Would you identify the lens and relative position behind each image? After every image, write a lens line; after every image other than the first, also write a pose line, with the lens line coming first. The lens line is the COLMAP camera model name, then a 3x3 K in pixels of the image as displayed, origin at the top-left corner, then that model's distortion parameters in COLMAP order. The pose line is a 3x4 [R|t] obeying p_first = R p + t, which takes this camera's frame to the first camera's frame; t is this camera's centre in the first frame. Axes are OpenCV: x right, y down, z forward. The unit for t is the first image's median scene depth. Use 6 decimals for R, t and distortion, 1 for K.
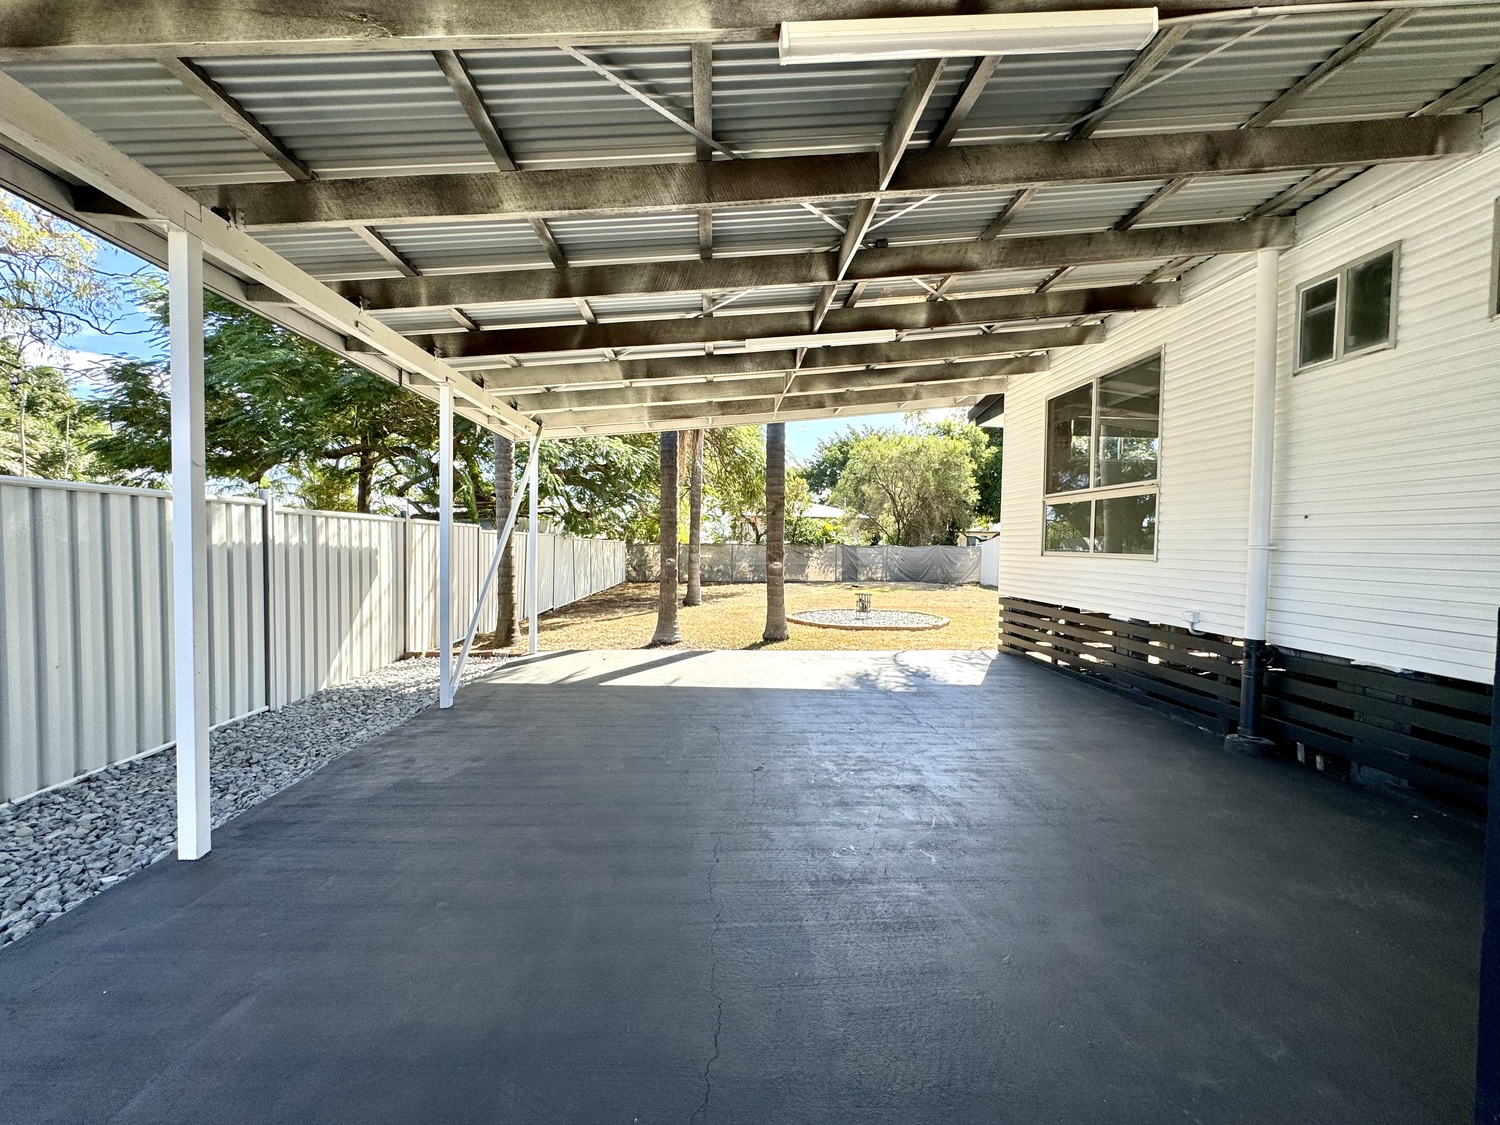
lens RADIAL K [[600.4, 0, 747.9], [0, 600.4, 564.7], [0, 0, 1]] dist [-0.001737, 0.000071]
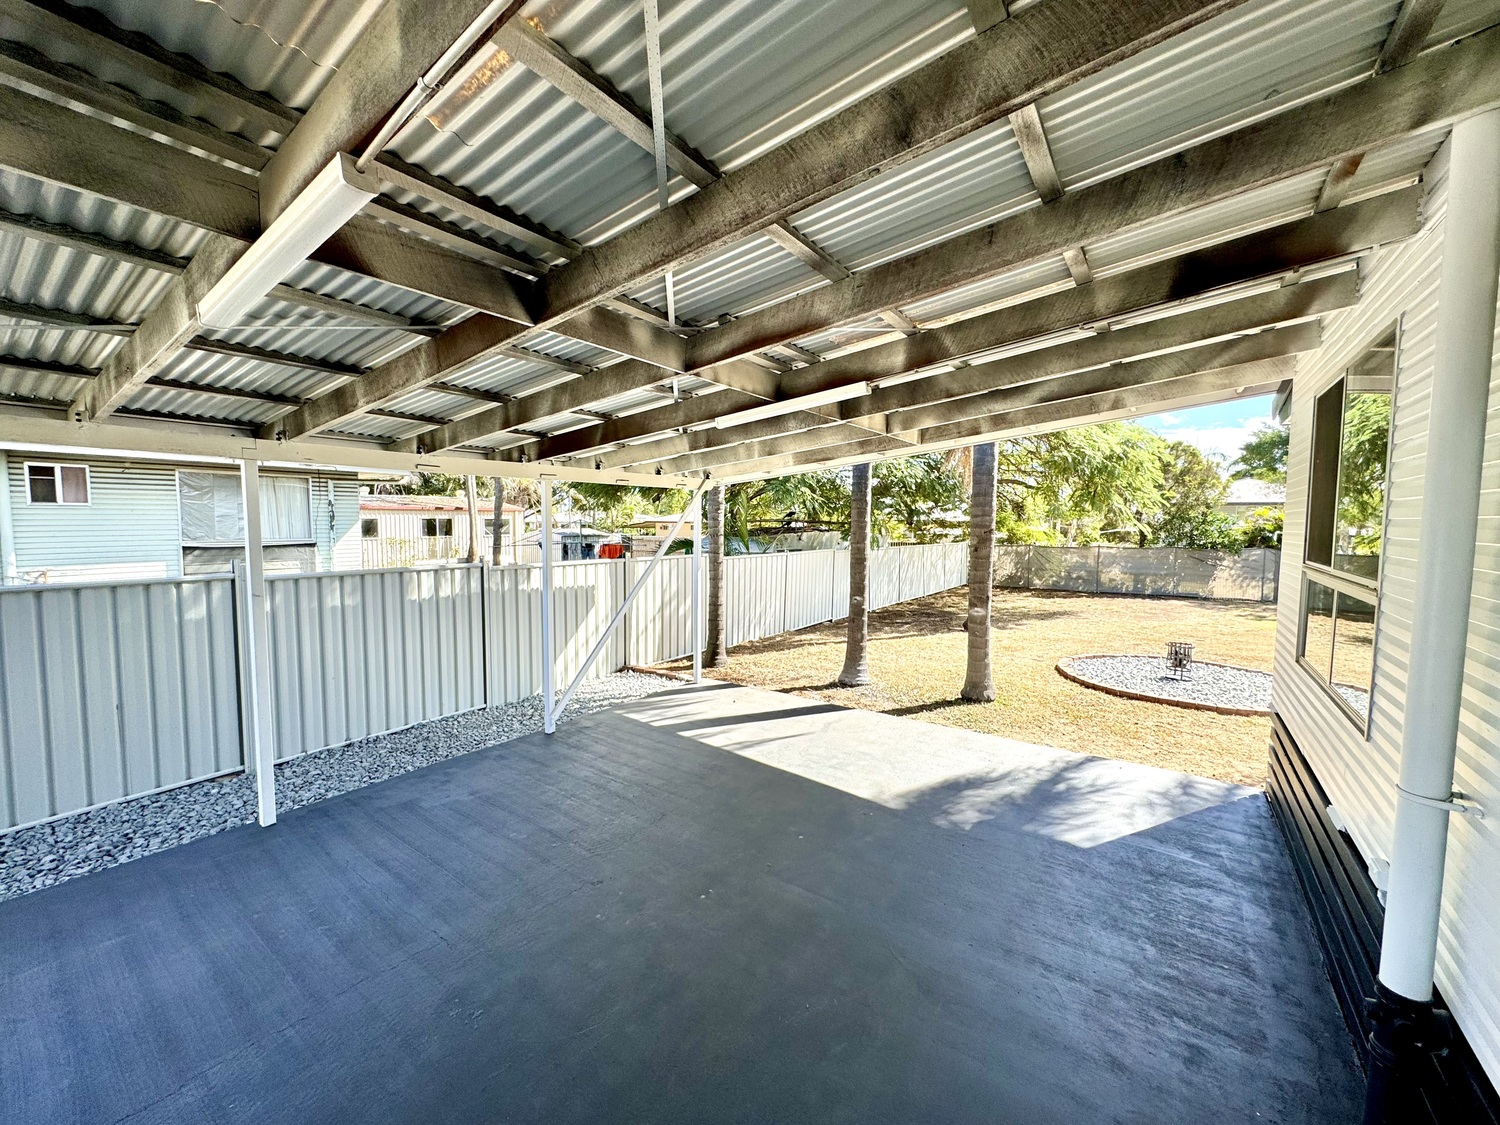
lens RADIAL K [[600.4, 0, 755.6], [0, 600.4, 563.5], [0, 0, 1]] dist [-0.001737, 0.000071]
pose [[0.782537, 0.037649, -0.621465, 0.455473], [-0.018002, 0.999121, 0.037859, -0.130447], [0.622344, -0.018439, 0.782527, 0.209969]]
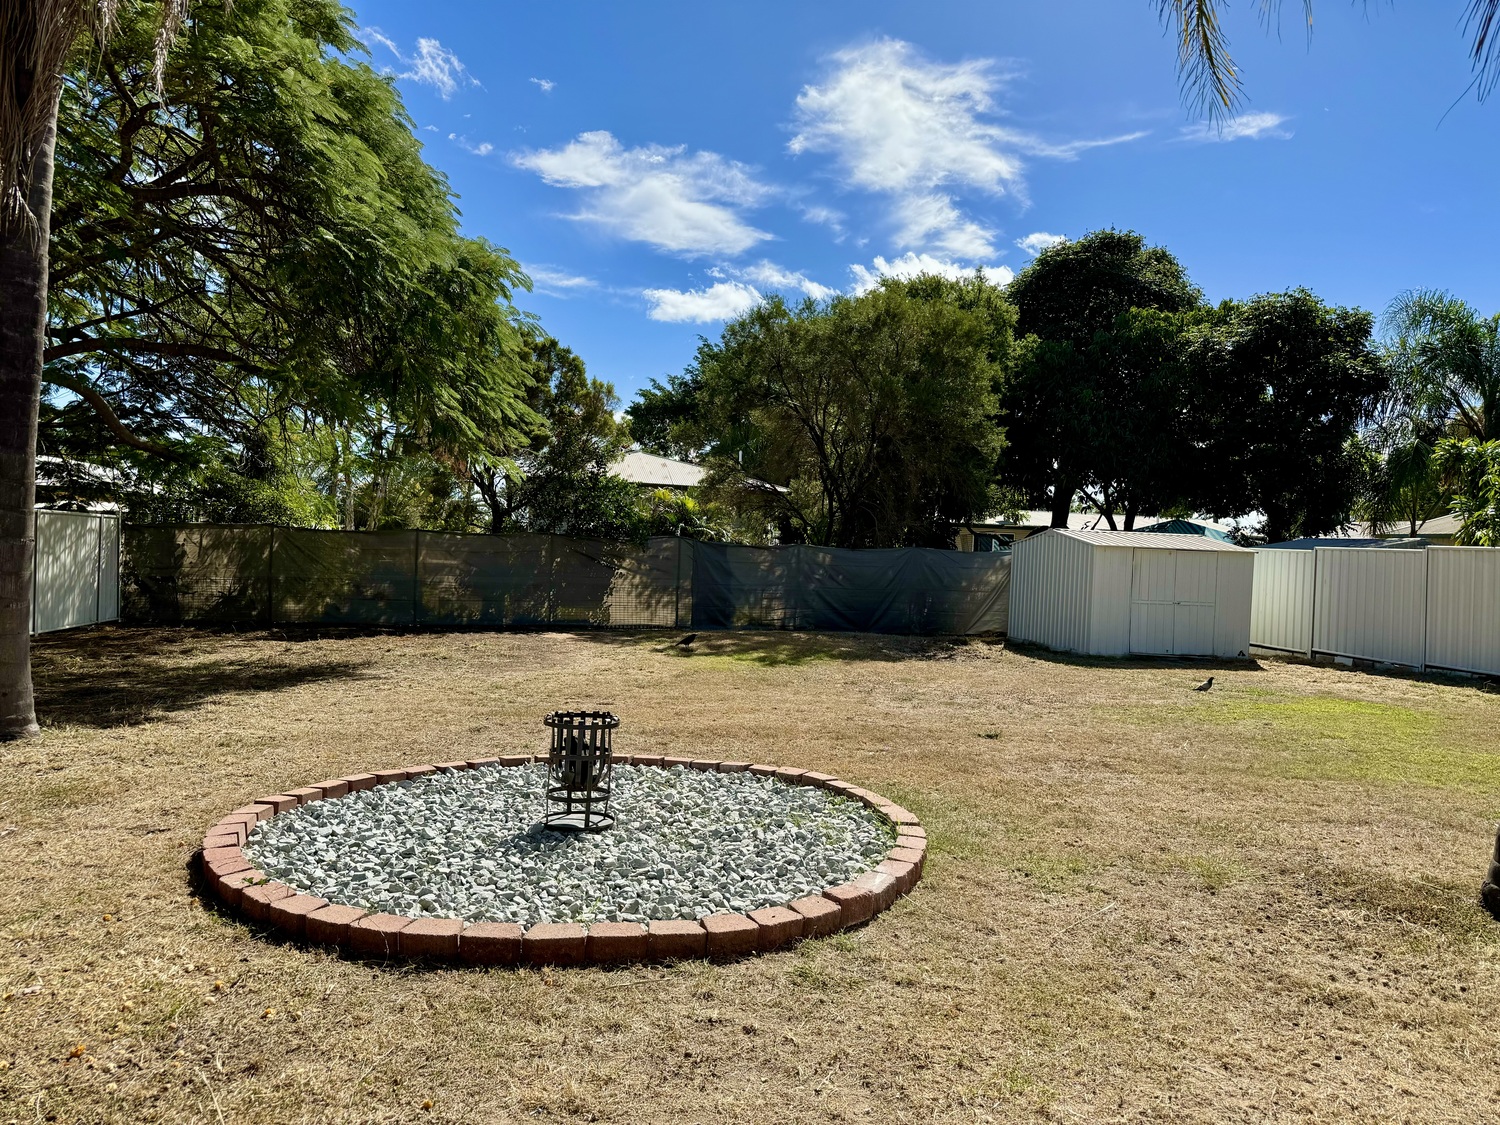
lens RADIAL K [[1015.9, 0, 757.5], [0, 1015.9, 589.8], [0, 0, 1]] dist [0.032530, -0.001197]
pose [[0.989345, 0.018548, 0.144403, 0.386661], [-0.019566, 0.999793, 0.005632, -0.013566], [-0.144268, -0.008398, 0.989503, 1.124312]]
